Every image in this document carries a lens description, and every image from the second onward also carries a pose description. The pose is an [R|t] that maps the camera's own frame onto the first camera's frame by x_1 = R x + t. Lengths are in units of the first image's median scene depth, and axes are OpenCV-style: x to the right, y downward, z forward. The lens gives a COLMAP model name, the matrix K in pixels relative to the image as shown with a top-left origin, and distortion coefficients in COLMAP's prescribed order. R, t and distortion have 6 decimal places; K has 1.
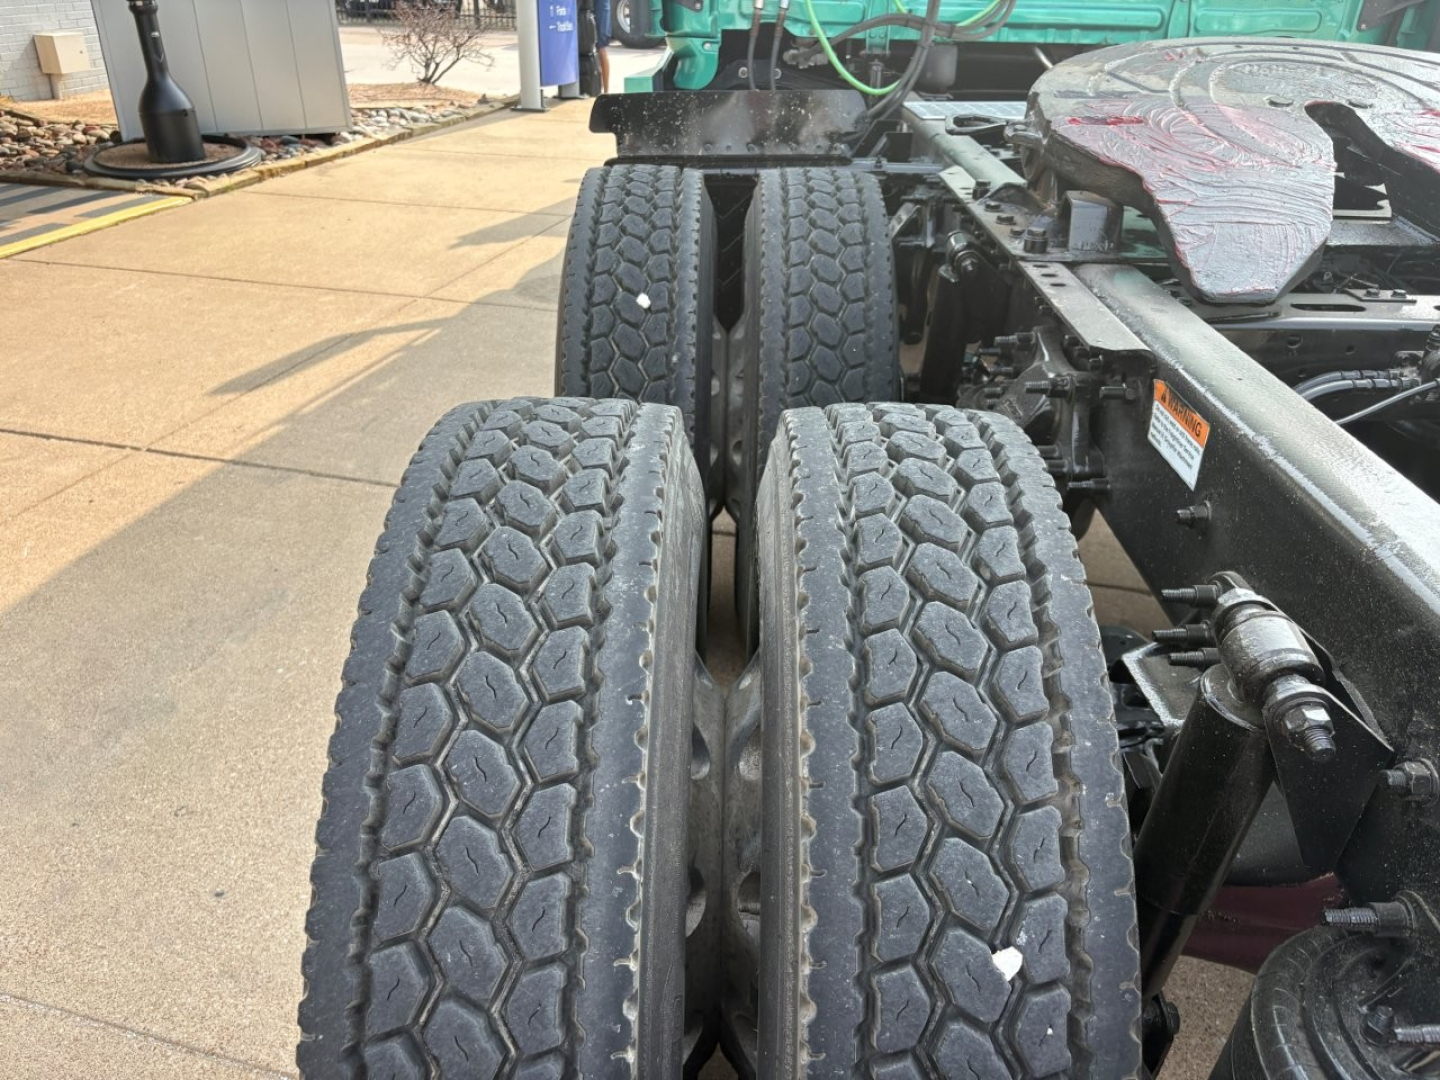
lens RADIAL K [[1051.6, 0, 720.6], [0, 1051.6, 546.0], [0, 0, 1]] dist [0.054195, -0.075301]
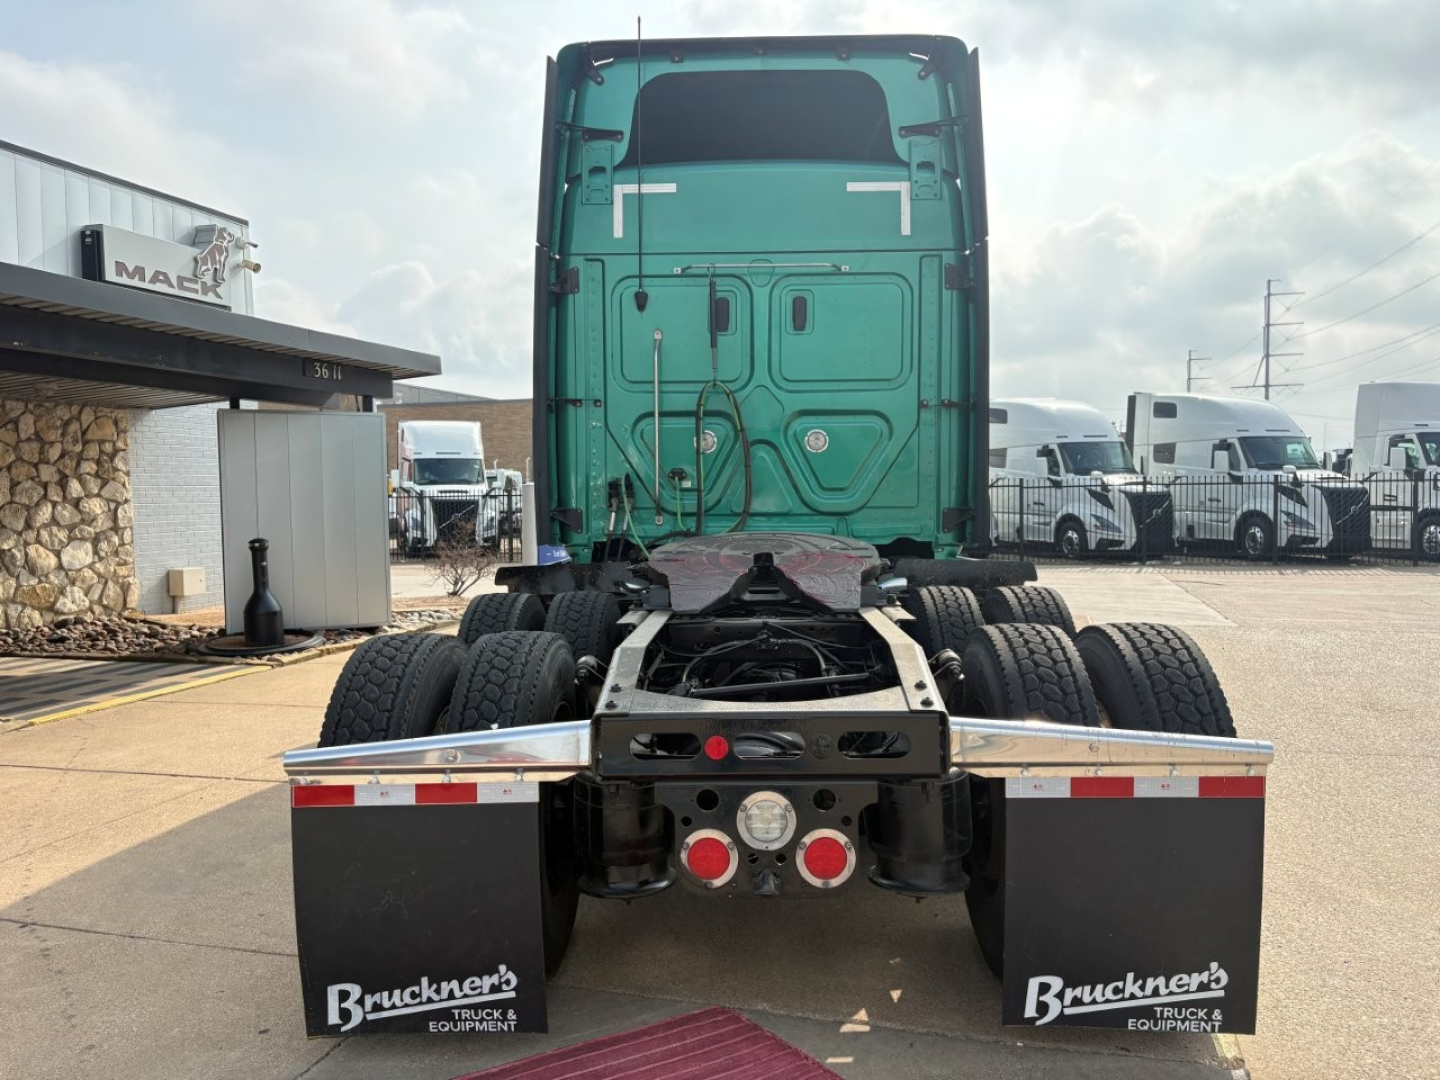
lens RADIAL K [[1105.5, 0, 728.7], [0, 1105.5, 548.2], [0, 0, 1]] dist [0.025064, -0.003024]
pose [[0.999025, -0.034981, -0.026938, 0.146717], [0.019172, 0.893307, -0.449038, 0.192690], [0.039772, 0.448084, 0.893106, -0.344620]]
